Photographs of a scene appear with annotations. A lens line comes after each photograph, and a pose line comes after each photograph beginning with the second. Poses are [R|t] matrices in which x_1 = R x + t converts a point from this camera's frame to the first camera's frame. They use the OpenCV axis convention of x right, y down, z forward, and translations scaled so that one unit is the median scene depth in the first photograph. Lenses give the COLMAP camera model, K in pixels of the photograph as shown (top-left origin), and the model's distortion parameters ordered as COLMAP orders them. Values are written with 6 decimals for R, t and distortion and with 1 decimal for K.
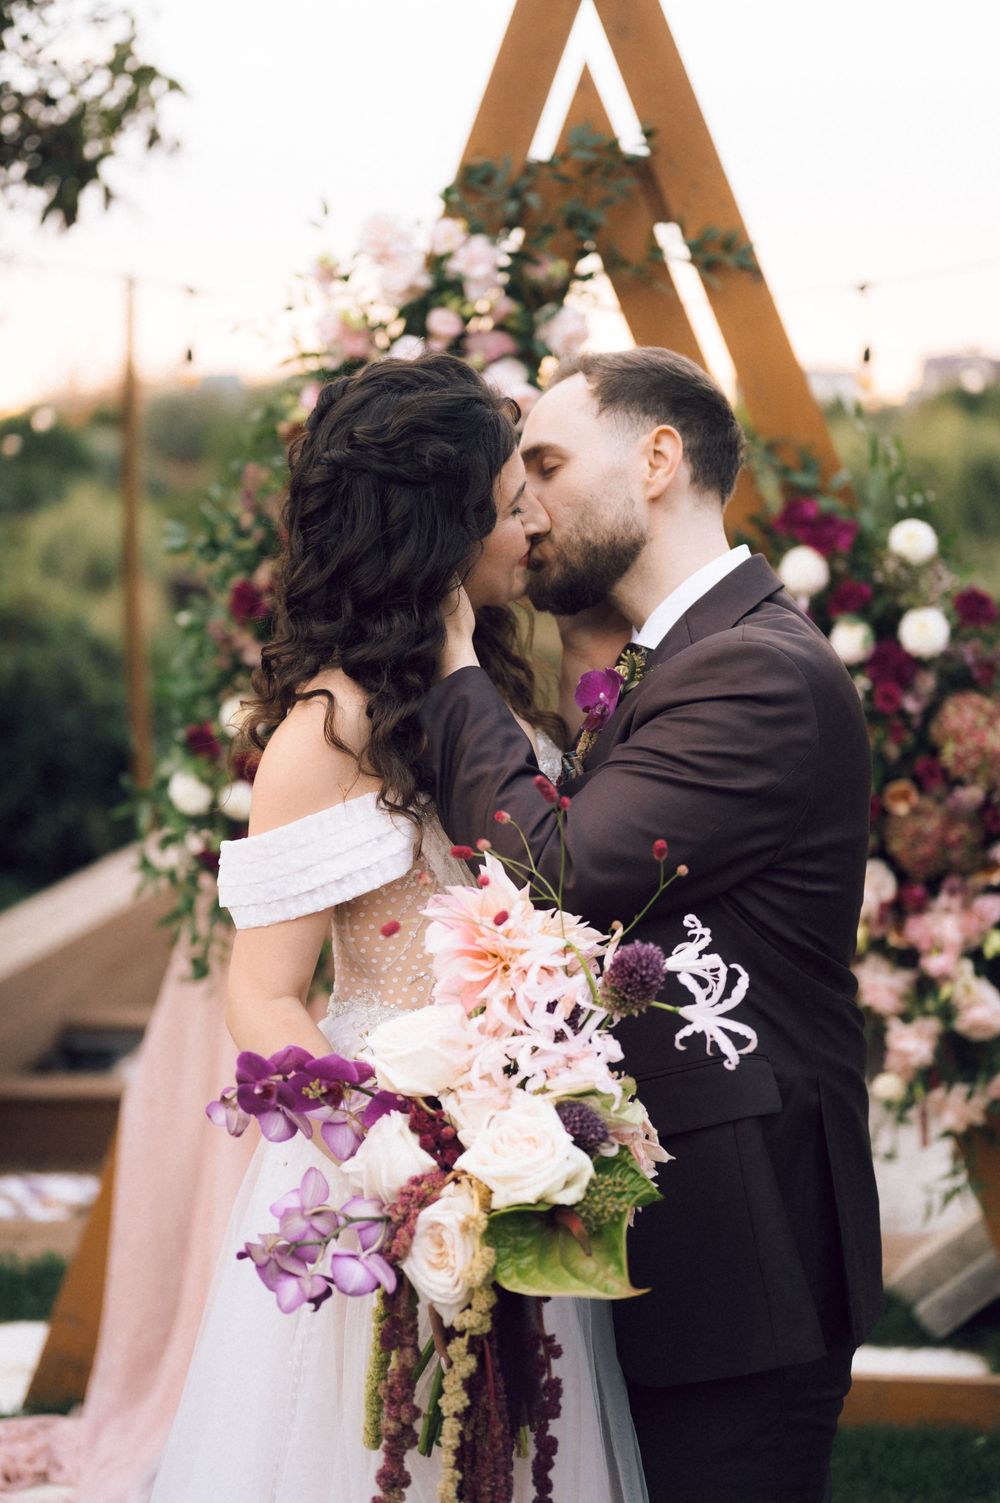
lens RADIAL K [[1919.1, 0, 498.1], [0, 1919.1, 713.0], [0, 0, 1]] dist [-0.055424, 0.059885]
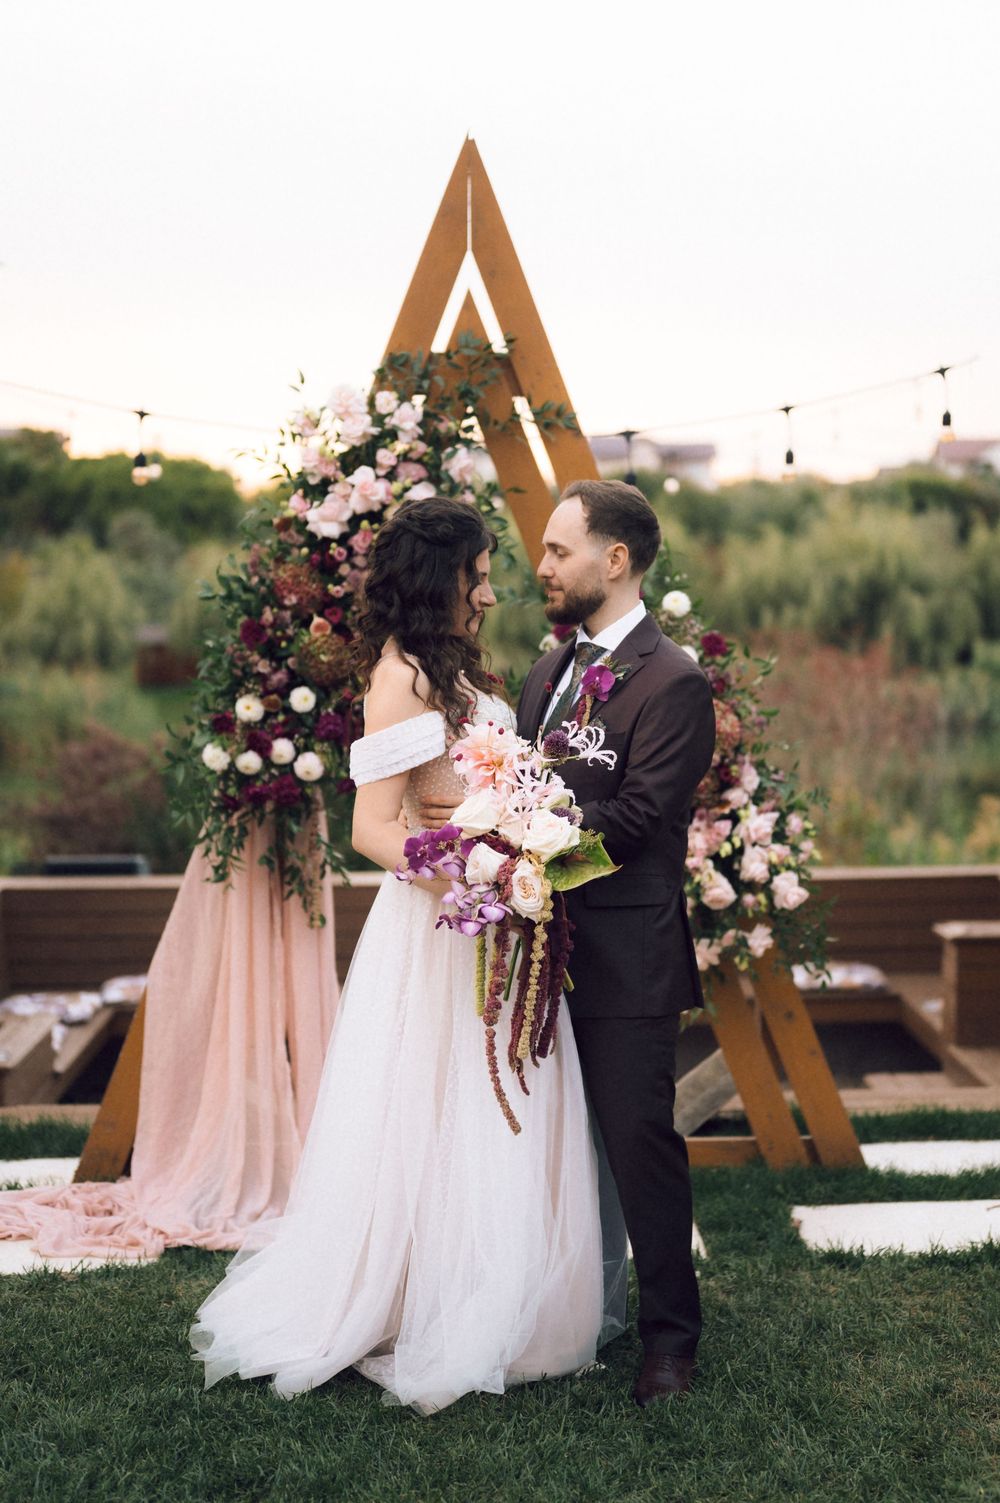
lens RADIAL K [[1919.1, 0, 498.1], [0, 1919.1, 713.0], [0, 0, 1]] dist [-0.055424, 0.059885]
pose [[0.984197, 0.011956, 0.176672, -0.208333], [-0.006332, 0.999456, -0.032364, 0.054236], [-0.176963, 0.030733, 0.983738, -0.543876]]
